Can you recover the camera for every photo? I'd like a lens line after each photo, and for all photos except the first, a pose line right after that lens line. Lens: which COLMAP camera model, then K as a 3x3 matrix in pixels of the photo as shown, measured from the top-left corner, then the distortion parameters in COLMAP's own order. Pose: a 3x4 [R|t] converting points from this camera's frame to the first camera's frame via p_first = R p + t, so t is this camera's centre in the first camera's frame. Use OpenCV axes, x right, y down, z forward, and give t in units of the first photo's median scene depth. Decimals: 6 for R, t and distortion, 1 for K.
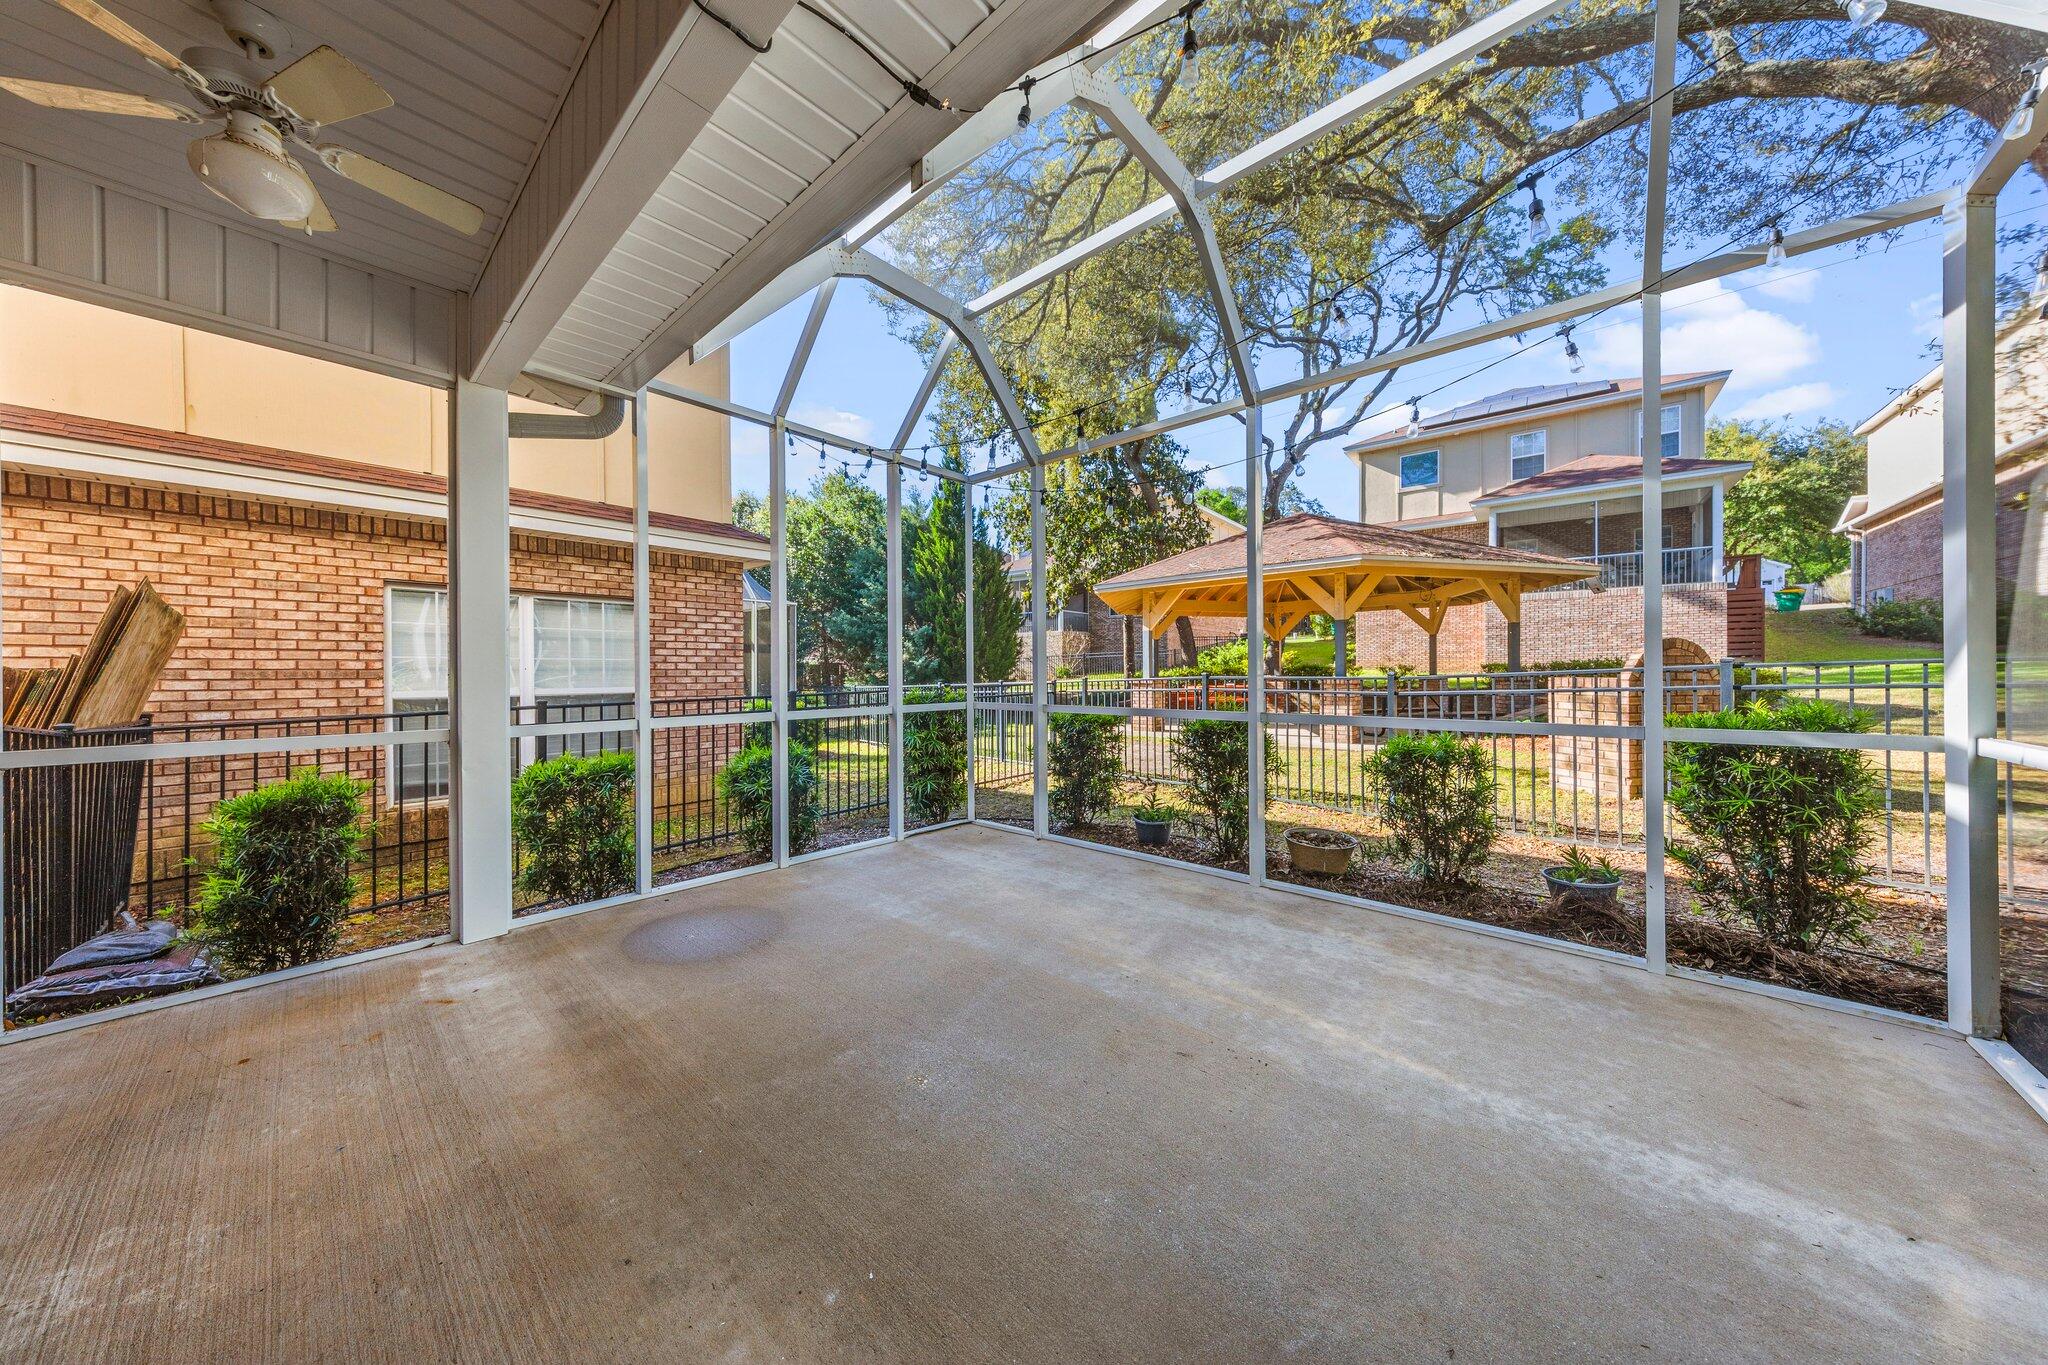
lens RADIAL K [[646.9, 0, 1017.4], [0, 646.9, 674.6], [0, 0, 1]] dist [0.000575, -0.000073]
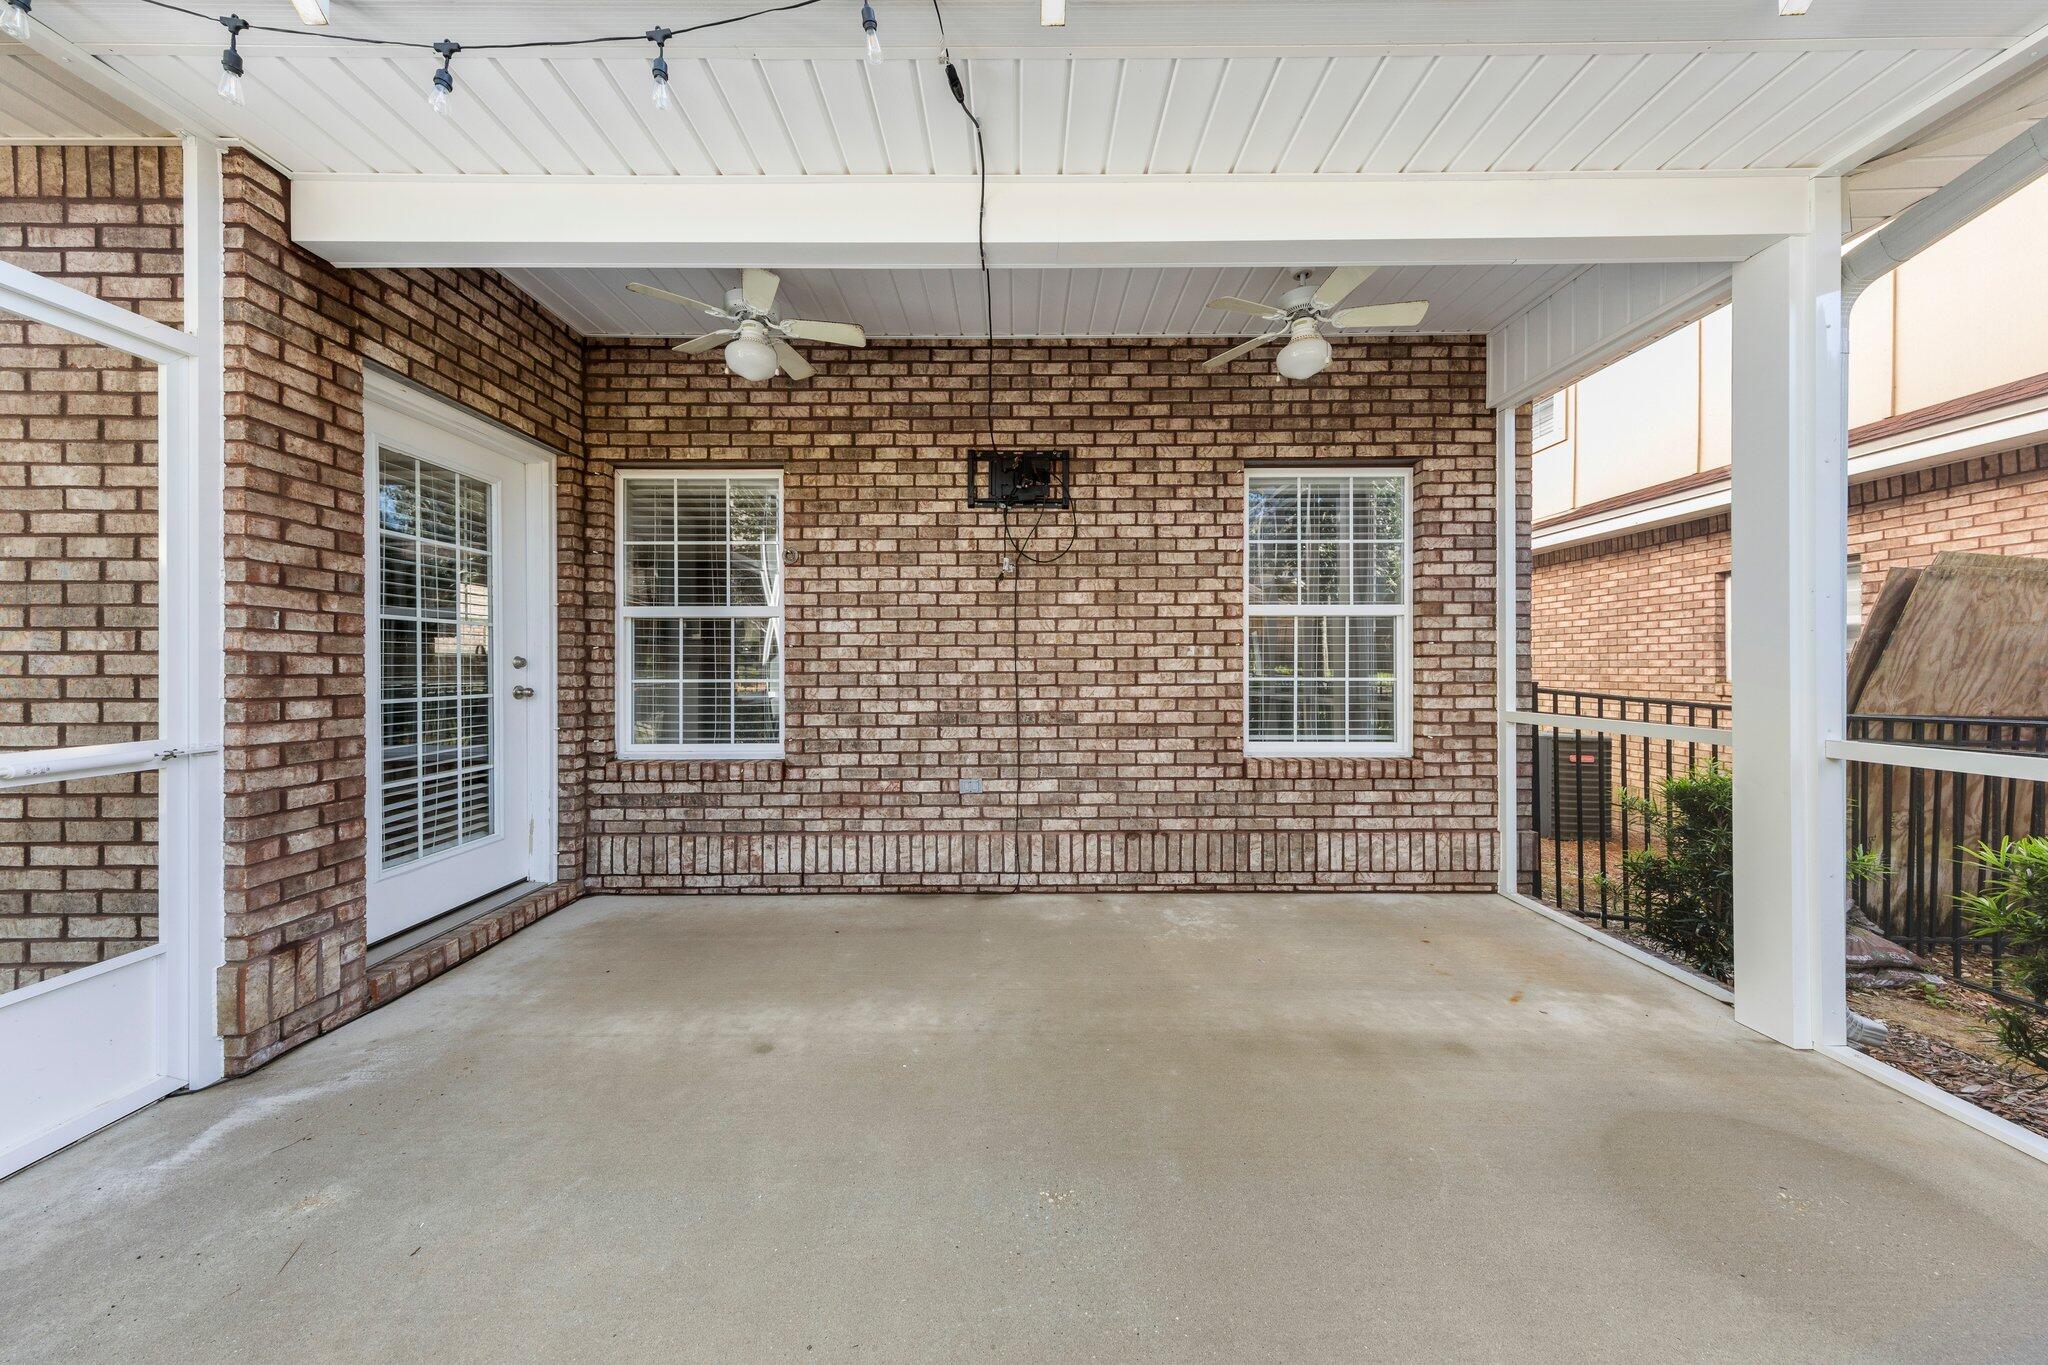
lens RADIAL K [[646.9, 0, 1019.7], [0, 646.9, 678.7], [0, 0, 1]] dist [0.000575, -0.000073]
pose [[-0.750536, 0.000795, -0.660829, 0.229469], [-0.003694, 0.999979, 0.005397, 0.025007], [0.660819, 0.006492, -0.750517, 0.962078]]
